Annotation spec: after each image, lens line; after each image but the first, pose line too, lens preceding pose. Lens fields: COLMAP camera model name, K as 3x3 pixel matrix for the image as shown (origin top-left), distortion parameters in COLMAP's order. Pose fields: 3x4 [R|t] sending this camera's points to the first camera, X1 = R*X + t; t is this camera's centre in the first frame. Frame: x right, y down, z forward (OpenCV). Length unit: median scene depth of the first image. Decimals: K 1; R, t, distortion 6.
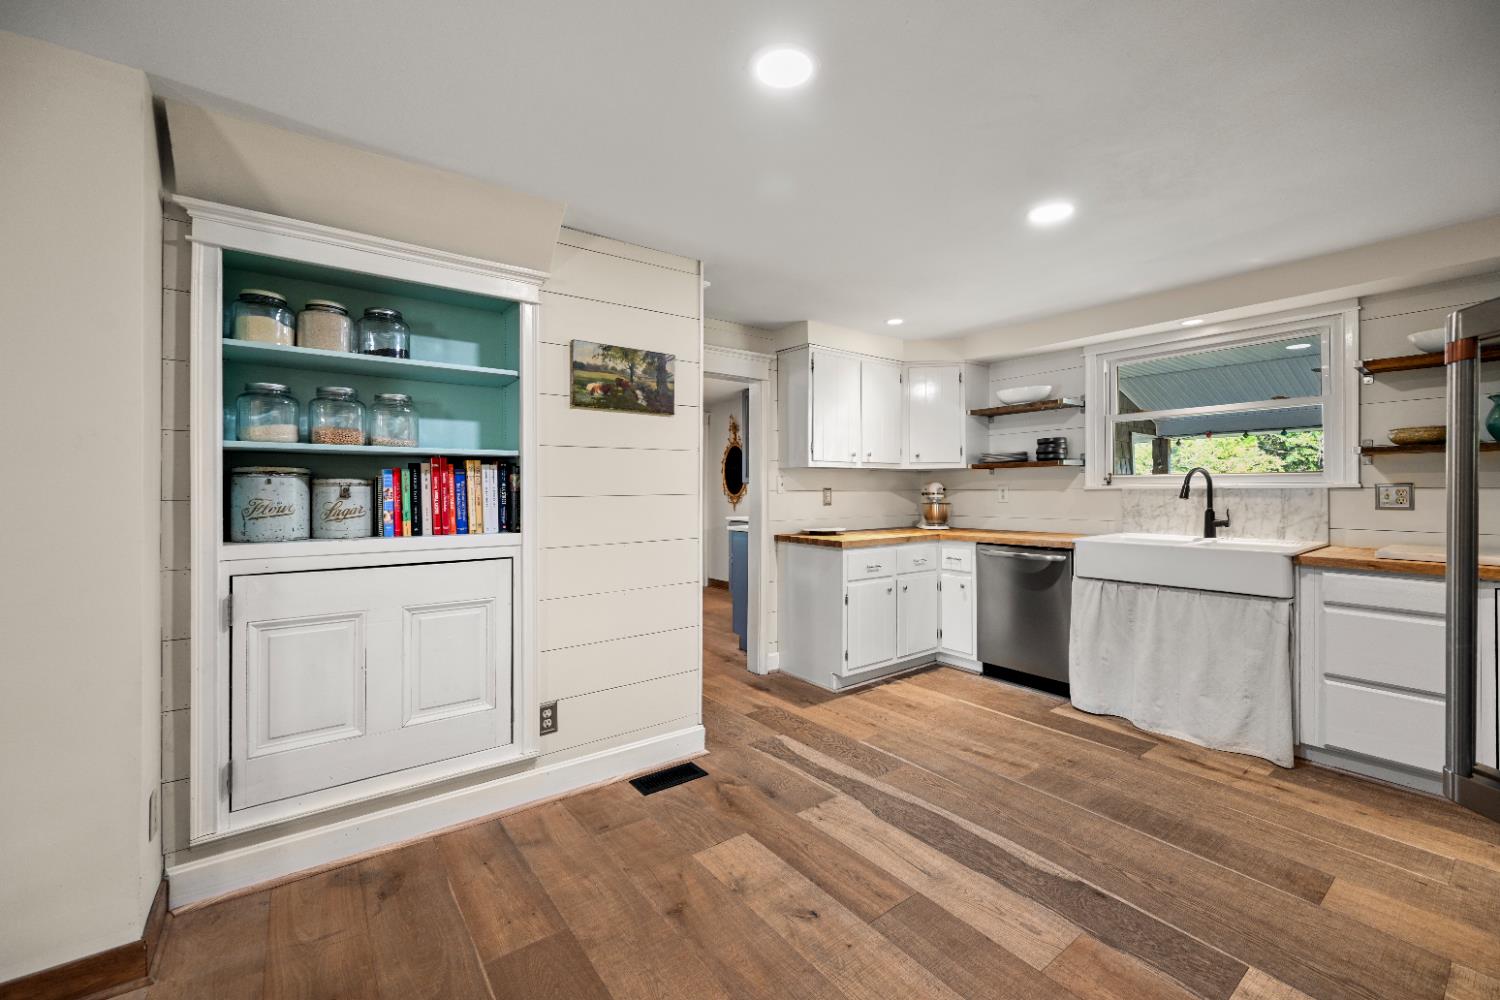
lens RADIAL K [[600.5, 0, 746.1], [0, 600.5, 486.0], [0, 0, 1]] dist [0.002741, 0.000138]
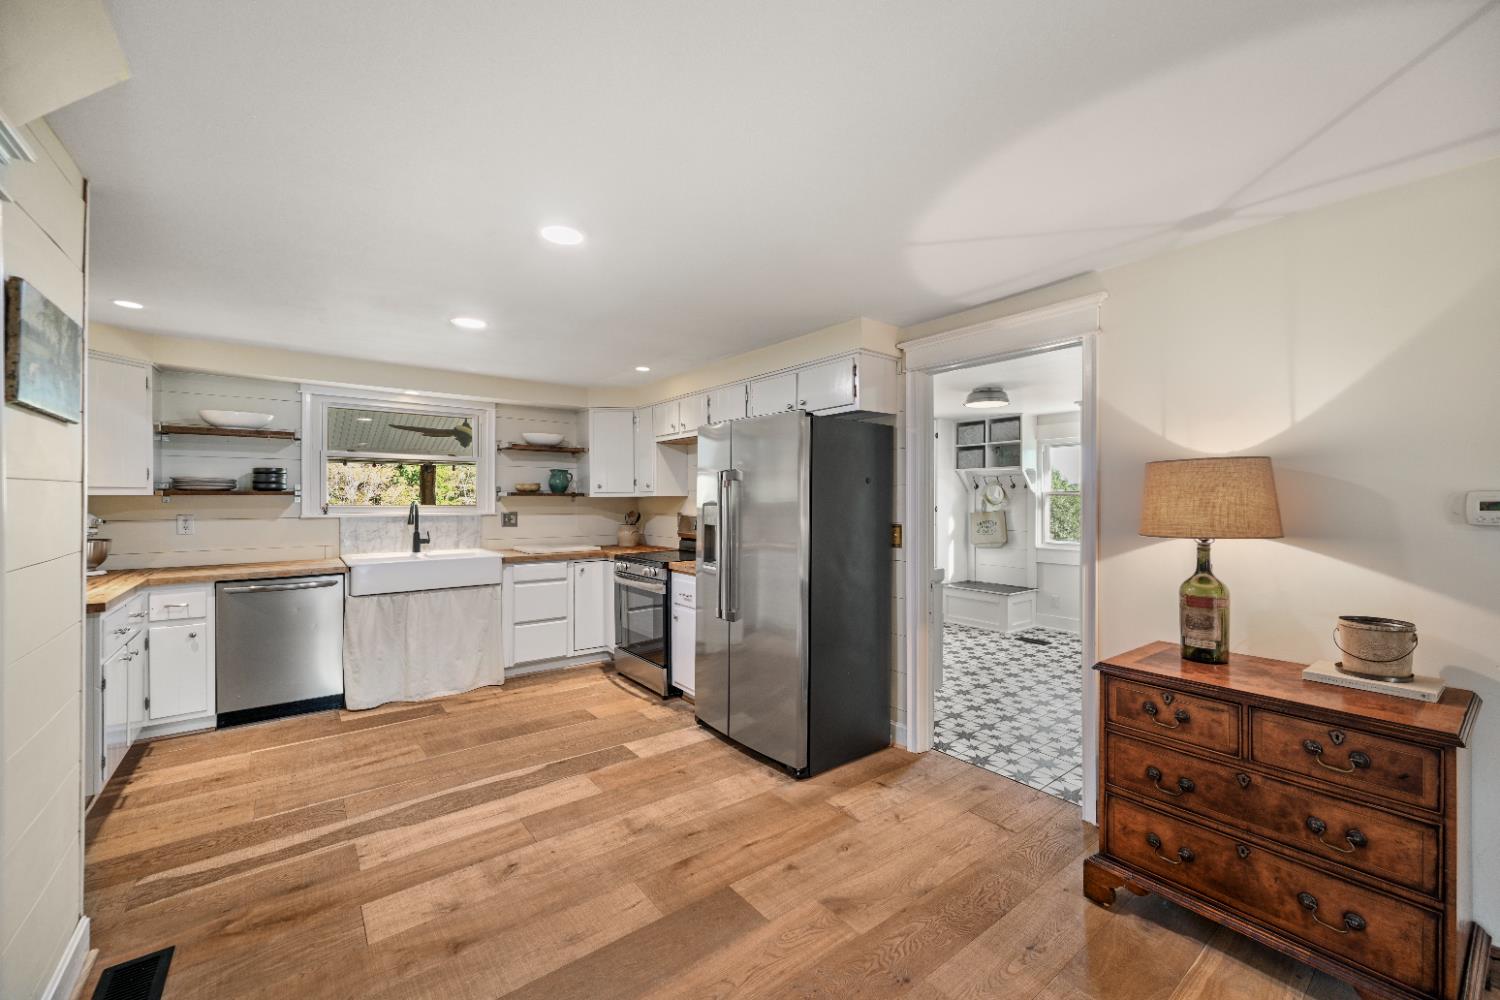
lens RADIAL K [[600.5, 0, 744.7], [0, 600.5, 502.0], [0, 0, 1]] dist [0.002741, 0.000138]
pose [[-0.003069, -0.002914, 0.999991, -0.606832], [-0.007561, 0.999967, 0.002890, -0.038438], [-0.999967, -0.007552, -0.003091, 0.264383]]
